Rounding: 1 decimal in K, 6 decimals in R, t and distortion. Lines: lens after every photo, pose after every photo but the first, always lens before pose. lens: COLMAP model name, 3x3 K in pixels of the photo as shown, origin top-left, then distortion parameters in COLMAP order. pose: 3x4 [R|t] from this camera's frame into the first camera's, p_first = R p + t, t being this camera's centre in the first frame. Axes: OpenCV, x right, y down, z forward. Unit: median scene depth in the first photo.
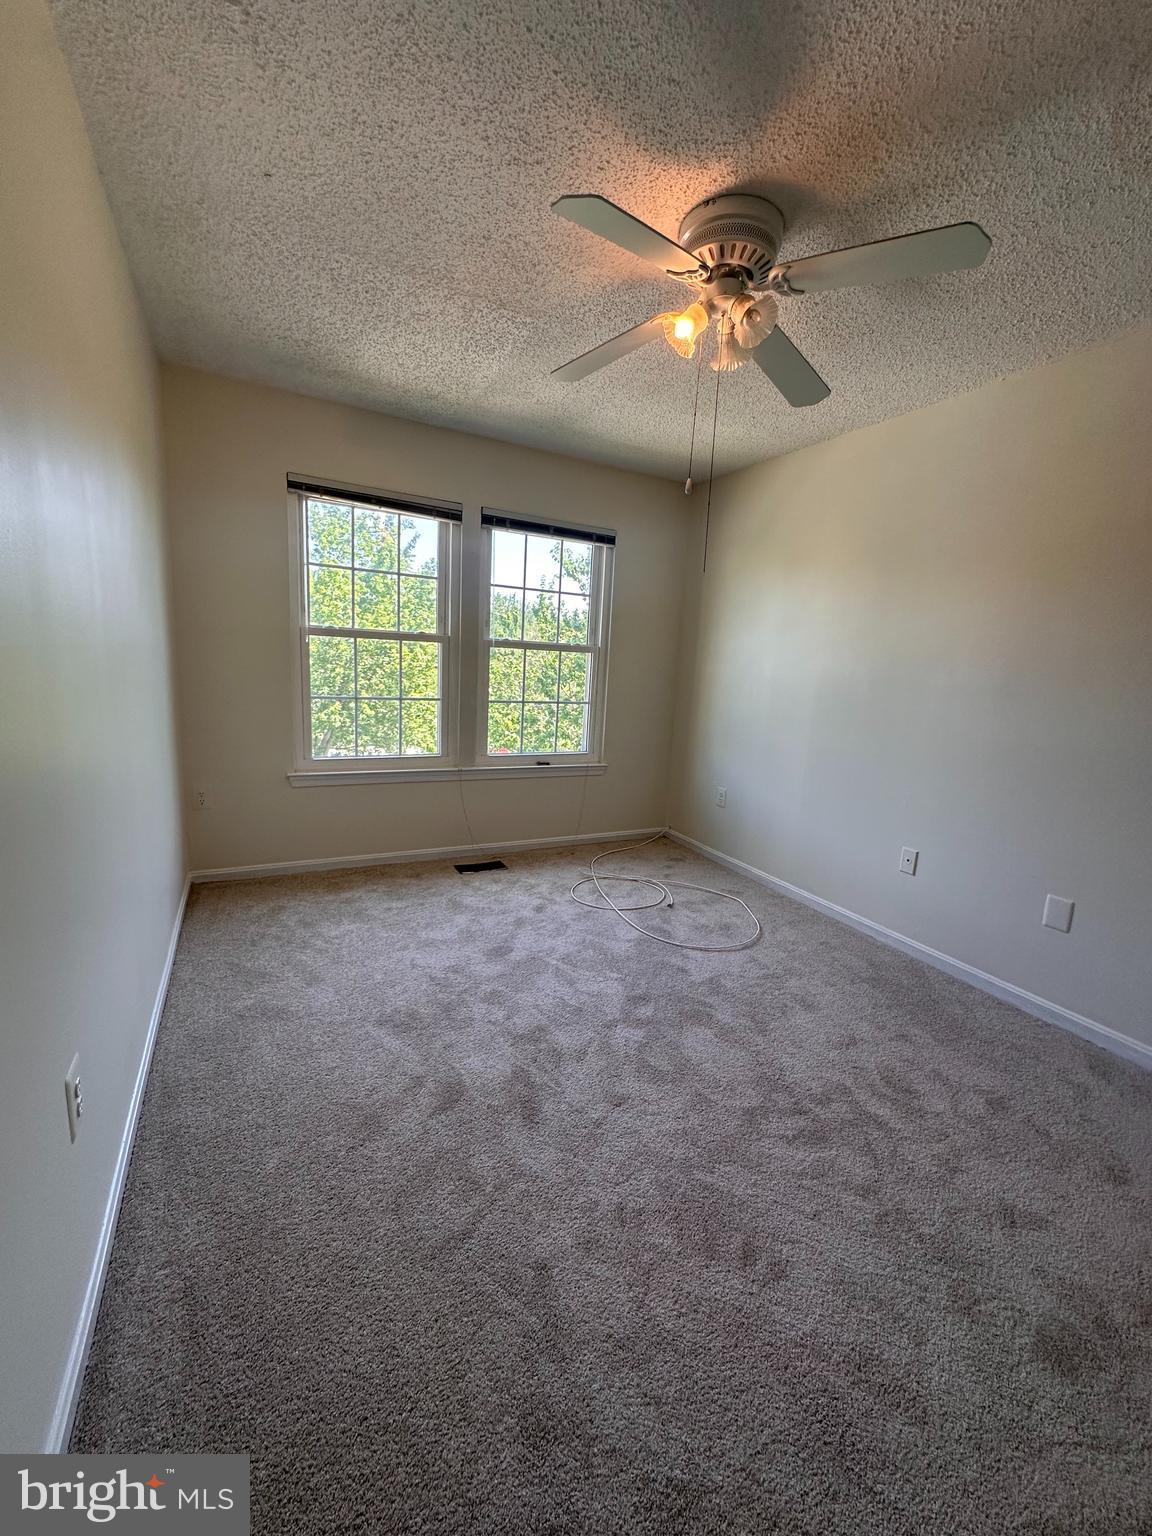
lens RADIAL K [[615.9, 0, 559.7], [0, 615.9, 771.3], [0, 0, 1]] dist [-0.006552, 0.001511]
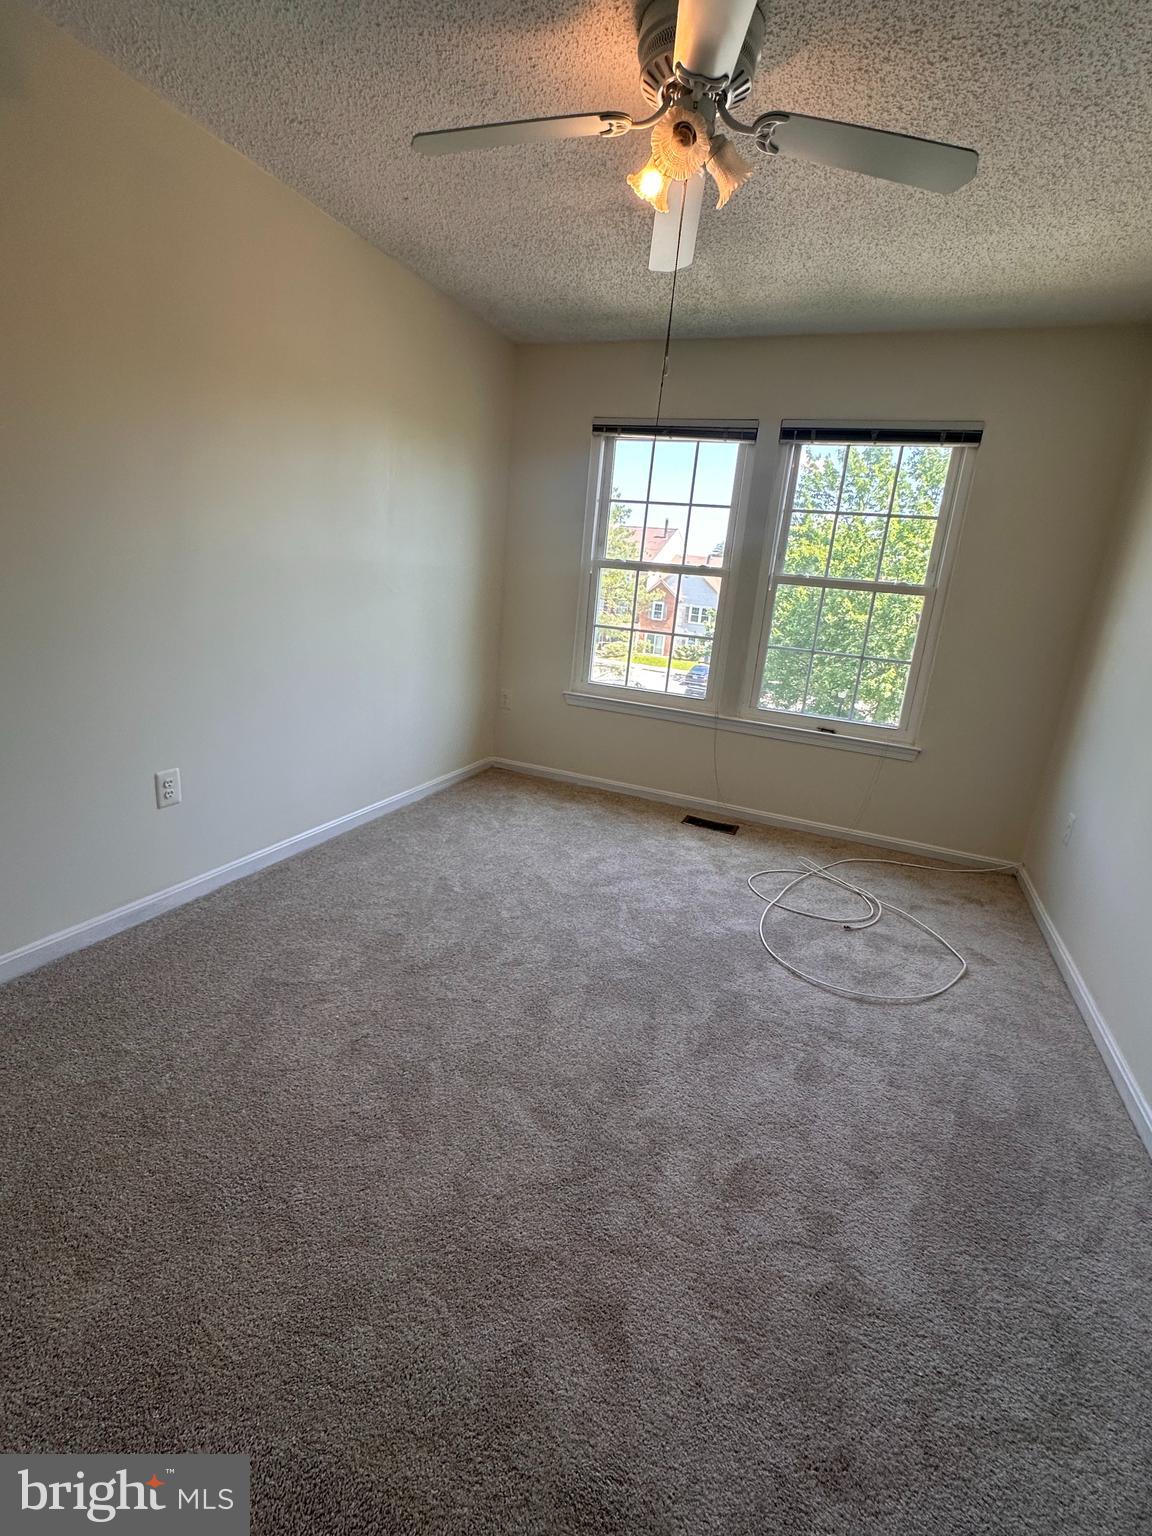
lens RADIAL K [[702.0, 0, 586.1], [0, 702.0, 778.3], [0, 0, 1]] dist [-0.008264, 0.000843]
pose [[0.635726, 0.214621, -0.741478, 0.541227], [-0.188372, 0.974663, 0.120611, -0.003295], [0.748578, 0.062998, 0.660048, 0.173430]]
